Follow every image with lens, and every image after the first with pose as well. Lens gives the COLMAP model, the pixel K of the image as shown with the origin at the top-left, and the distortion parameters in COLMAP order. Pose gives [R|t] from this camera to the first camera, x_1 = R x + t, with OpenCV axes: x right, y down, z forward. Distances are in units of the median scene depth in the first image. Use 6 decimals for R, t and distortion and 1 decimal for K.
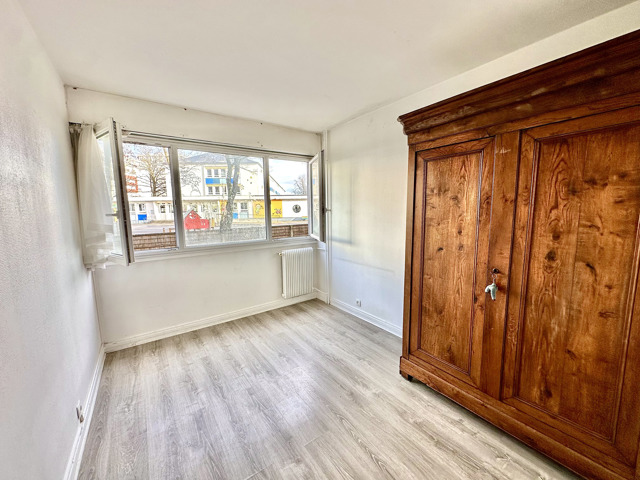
lens RADIAL K [[255.1, 0, 321.2], [0, 255.1, 238.6], [0, 0, 1]] dist [-0.002092, 0.000591]
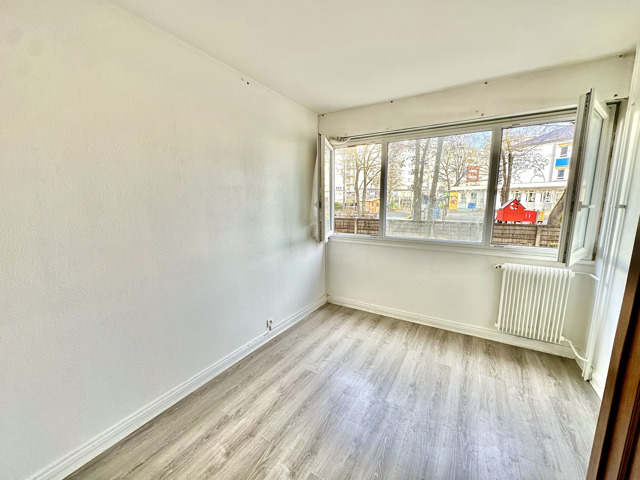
lens RADIAL K [[255.1, 0, 317.3], [0, 255.1, 239.4], [0, 0, 1]] dist [-0.002092, 0.000591]
pose [[0.391059, 0.154819, -0.907251, 0.320118], [-0.111750, 0.986444, 0.120165, -0.049999], [0.913556, 0.054394, 0.403059, 0.317060]]
